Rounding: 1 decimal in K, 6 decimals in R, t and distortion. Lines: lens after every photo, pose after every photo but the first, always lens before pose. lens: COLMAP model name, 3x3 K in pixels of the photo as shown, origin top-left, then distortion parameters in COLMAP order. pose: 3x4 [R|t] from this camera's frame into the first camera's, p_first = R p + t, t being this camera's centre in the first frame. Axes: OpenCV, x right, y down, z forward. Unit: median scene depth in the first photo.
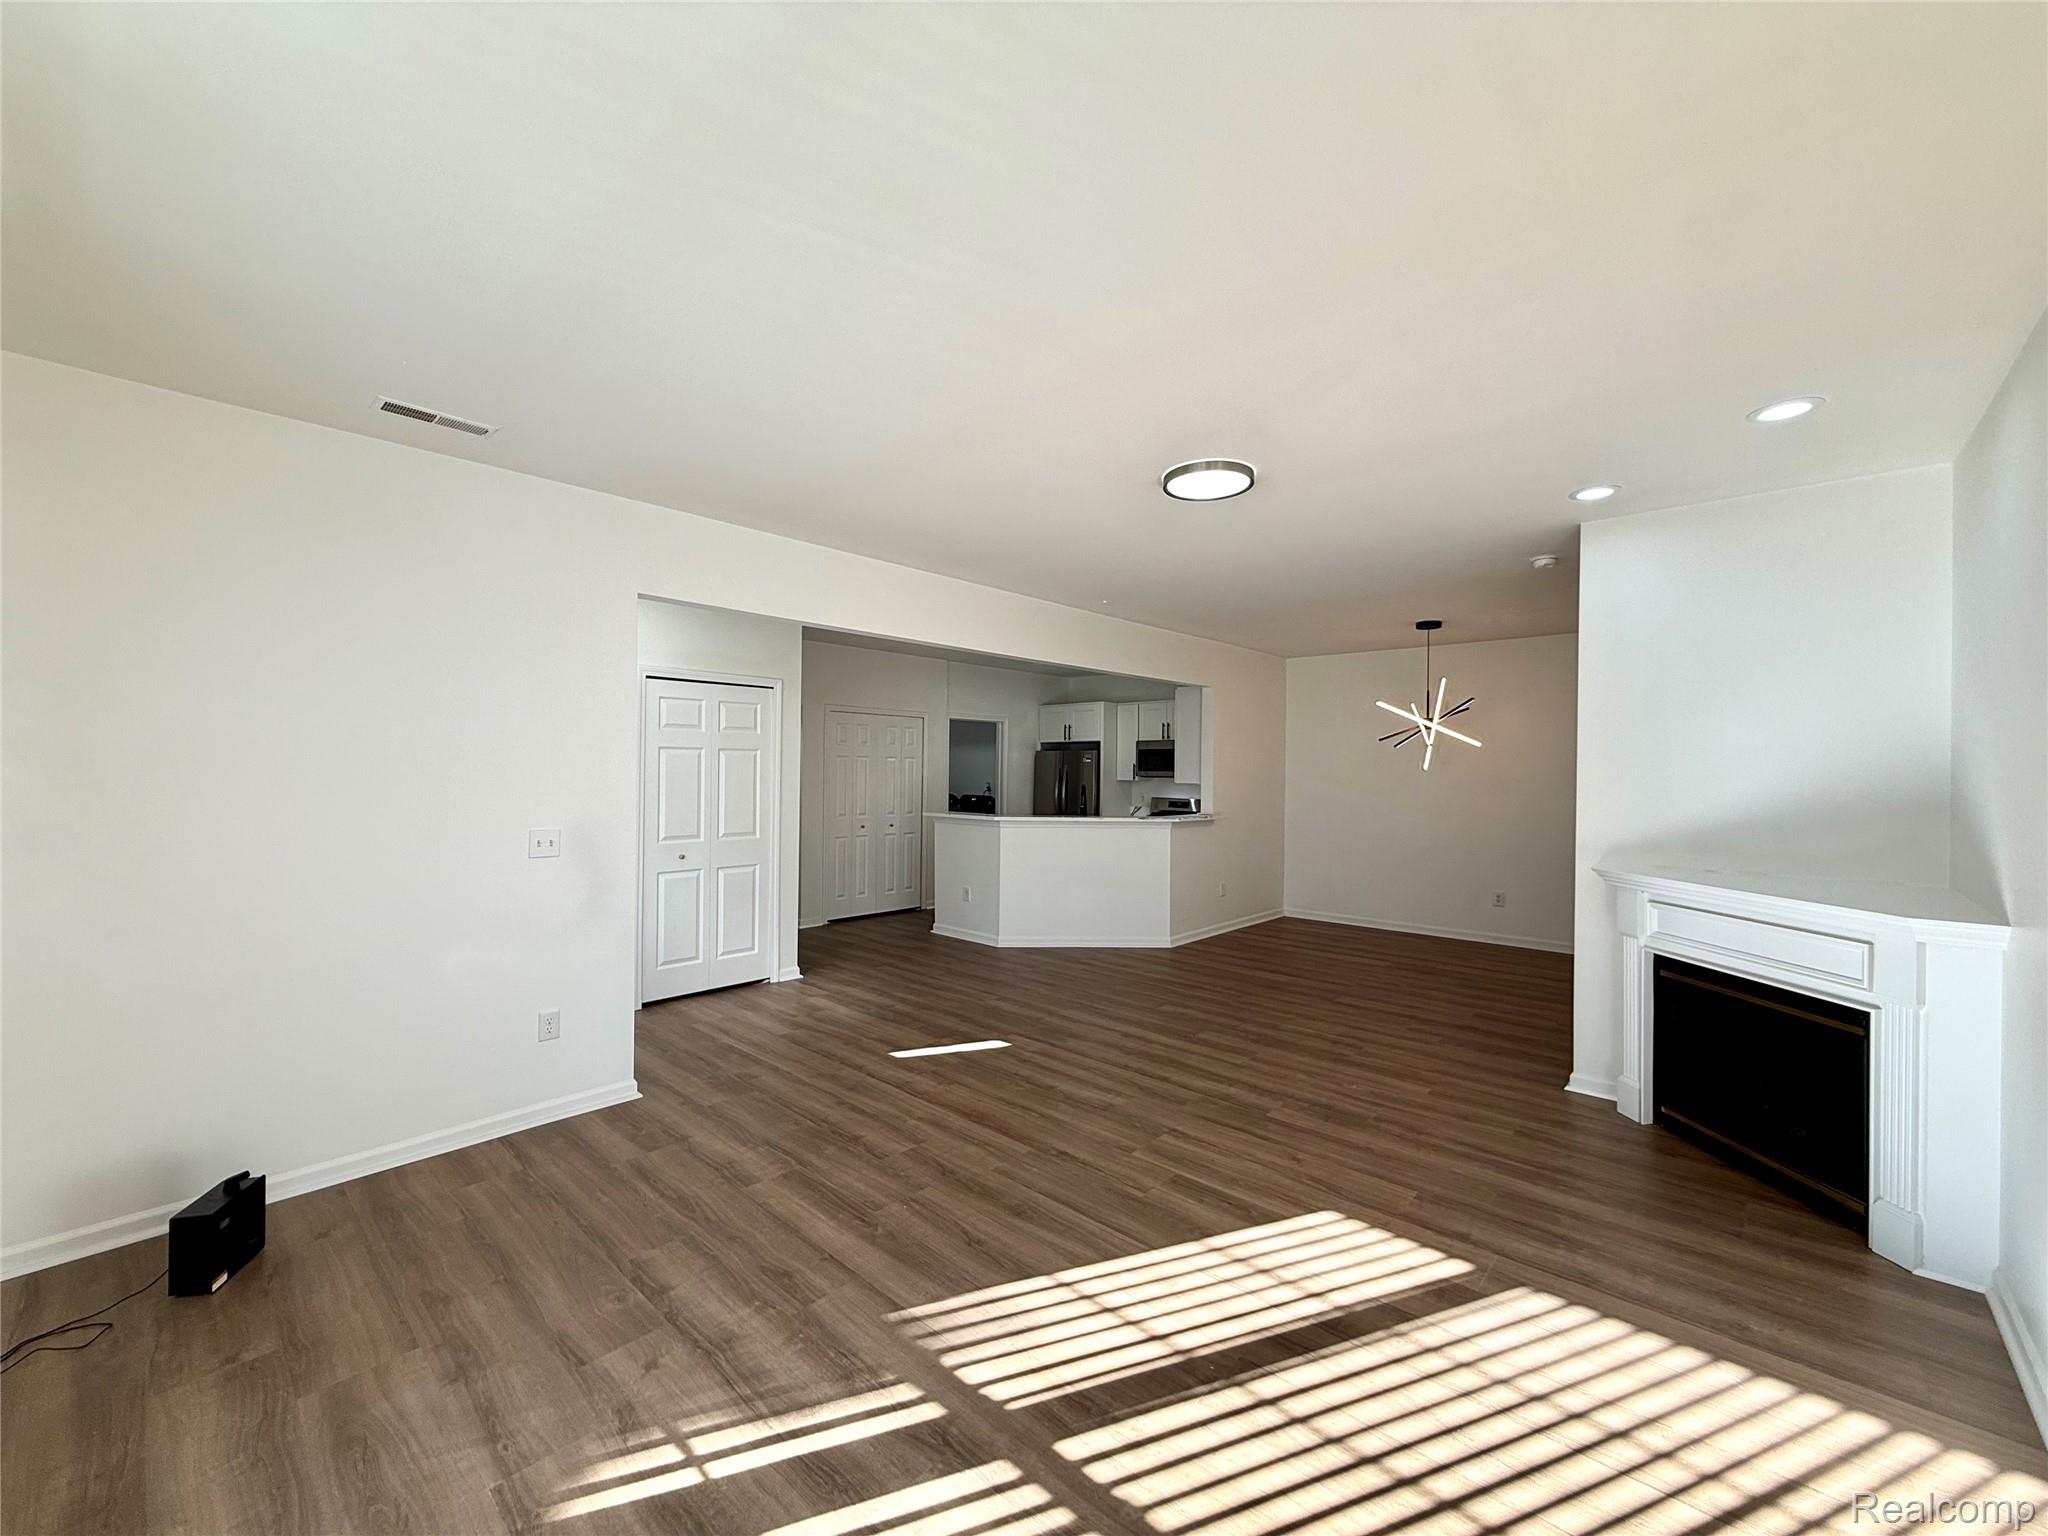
lens RADIAL K [[815.9, 0, 1014.7], [0, 815.9, 766.5], [0, 0, 1]] dist [0.001227, -0.000096]
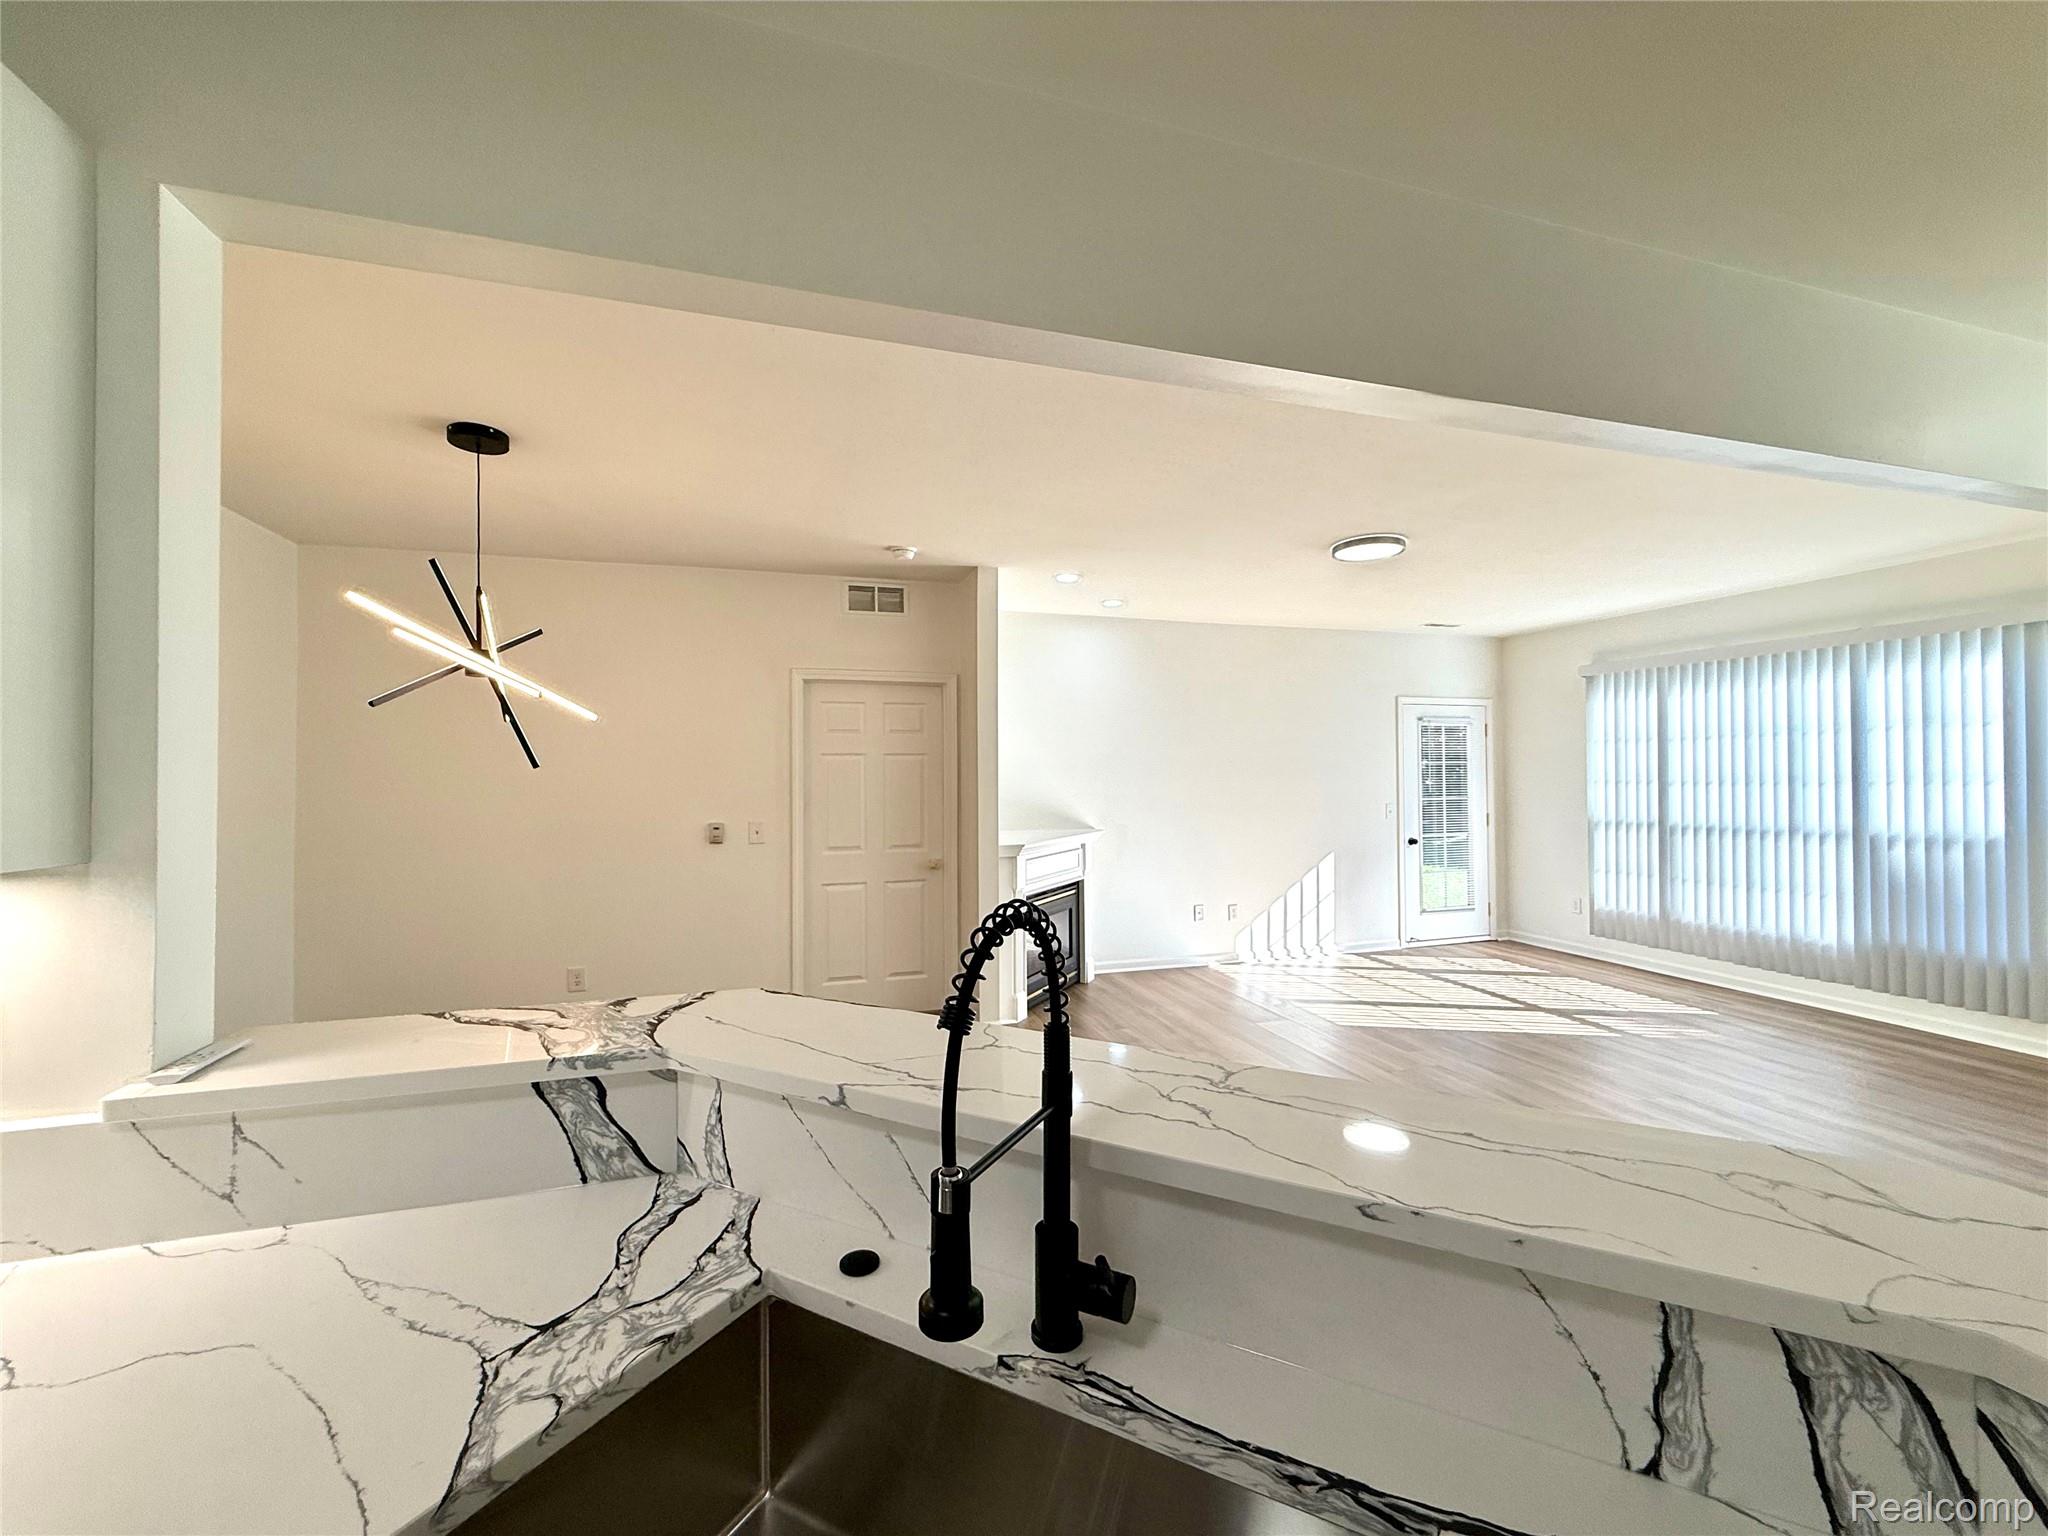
lens RADIAL K [[817.5, 0, 1015.4], [0, 817.5, 766.4], [0, 0, 1]] dist [-0.000946, 0.000319]
pose [[-0.866865, 0.002983, 0.498534, 0.066737], [-0.002320, 0.999947, -0.010016, 0.012114], [-0.498538, -0.009839, -0.866812, 2.153011]]
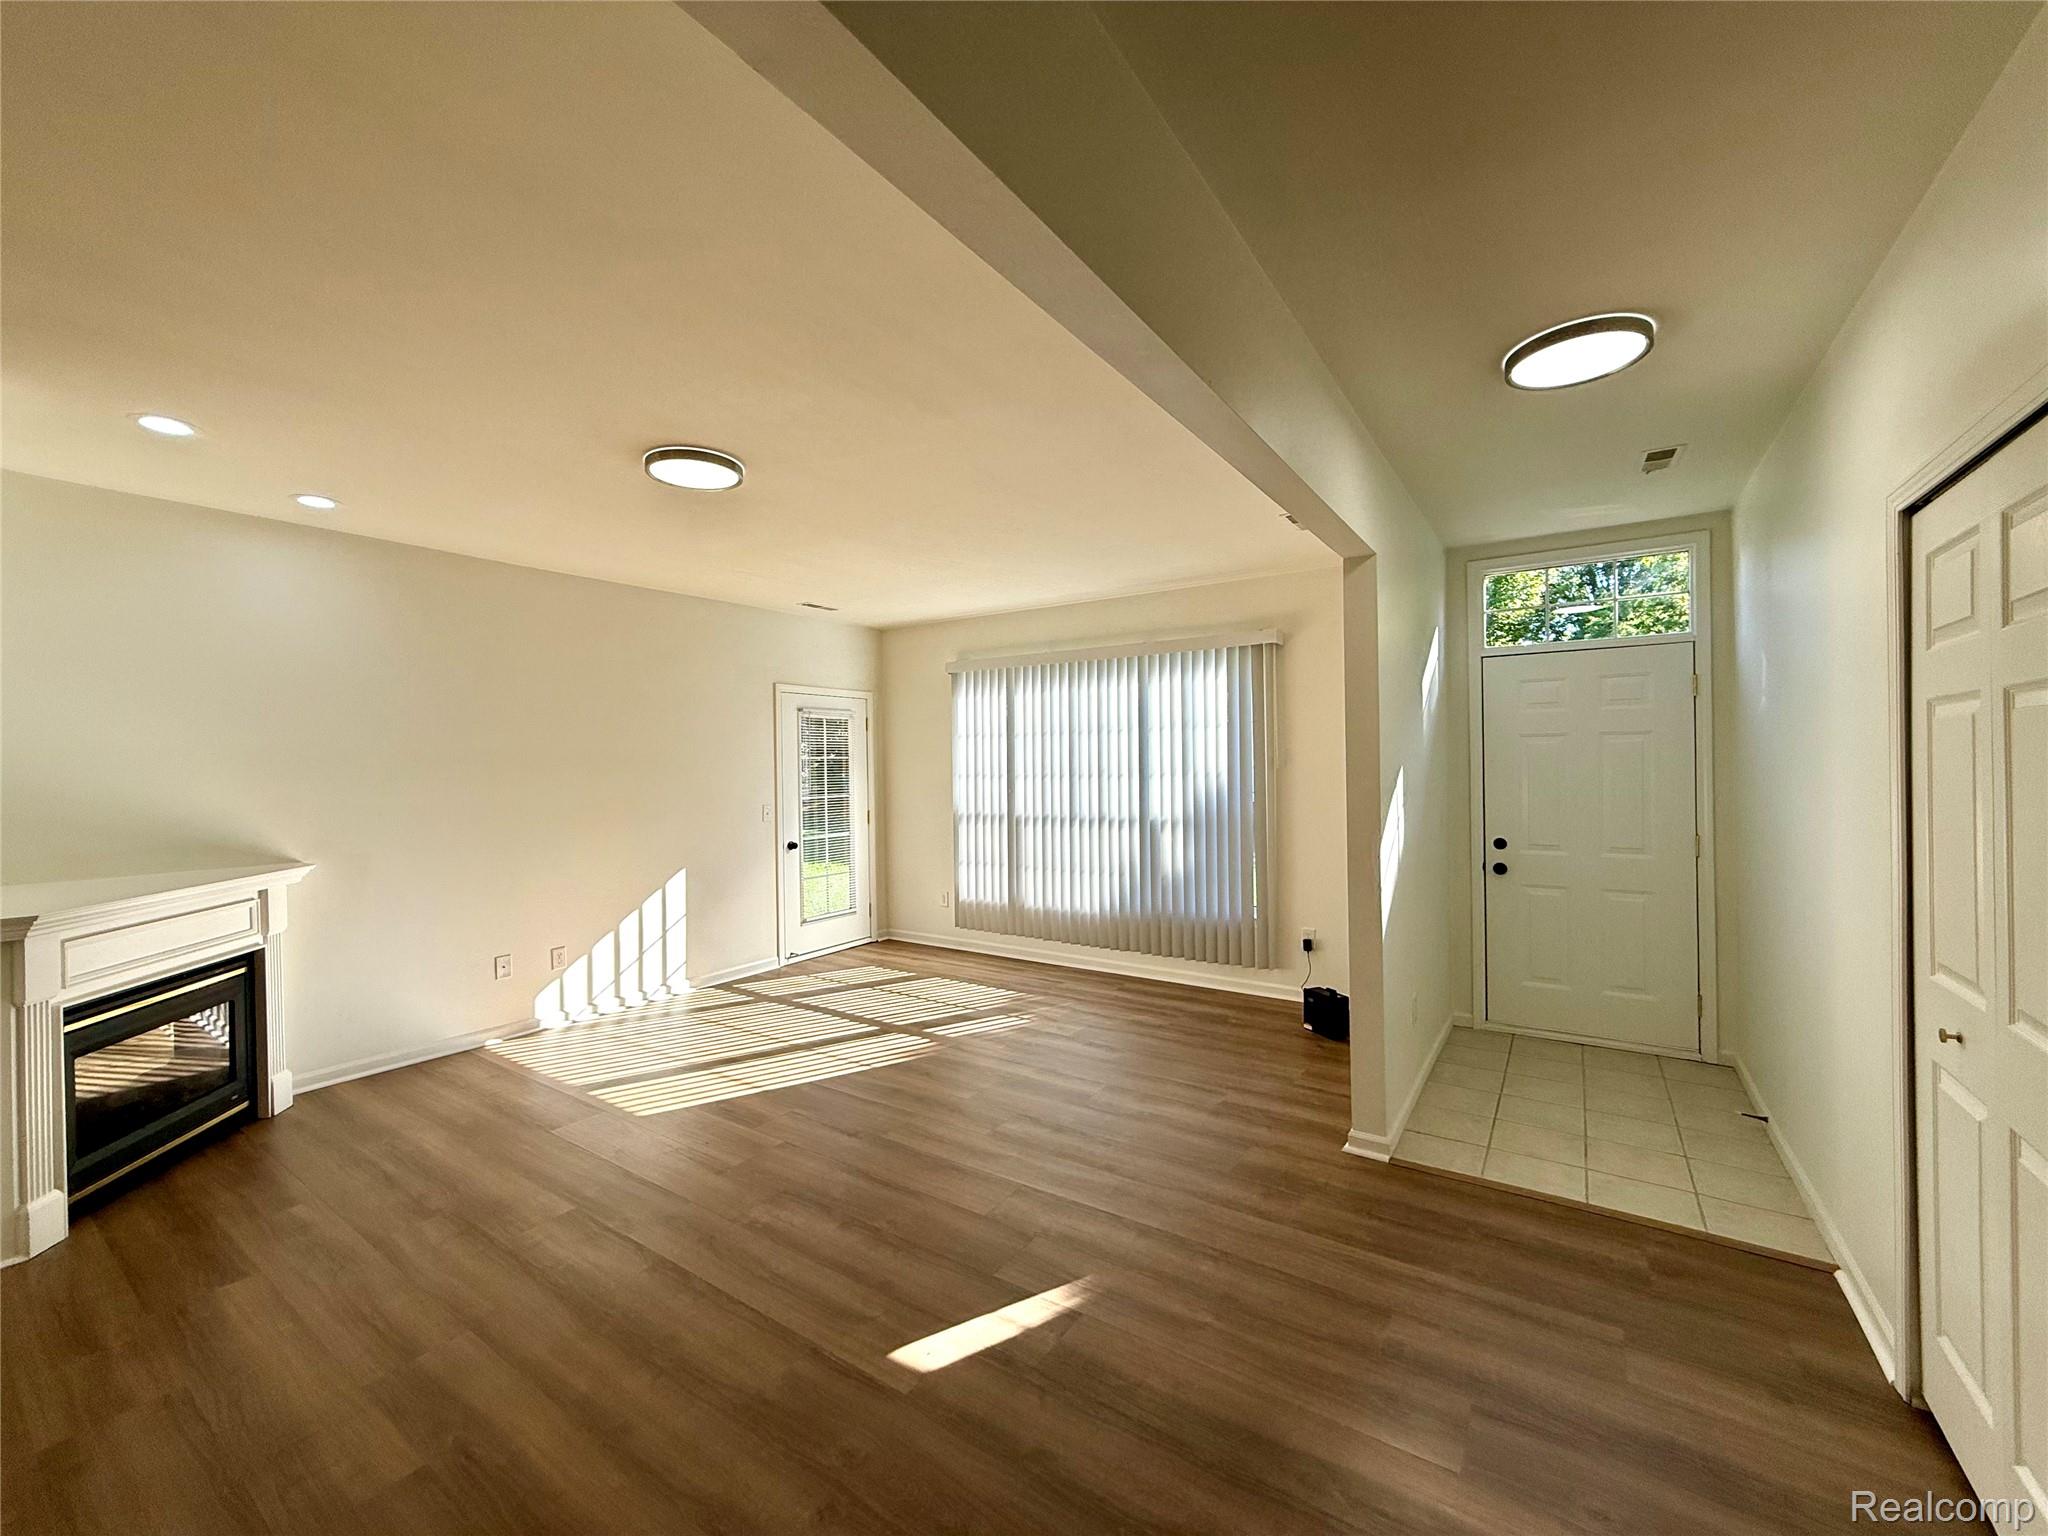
lens RADIAL K [[815.9, 0, 1014.7], [0, 815.9, 766.5], [0, 0, 1]] dist [0.001227, -0.000096]
pose [[-0.989263, 0.006164, -0.146018, 0.001830], [0.006498, 0.999977, -0.001813, 0.006587], [0.146004, -0.002742, -0.989280, 1.795273]]
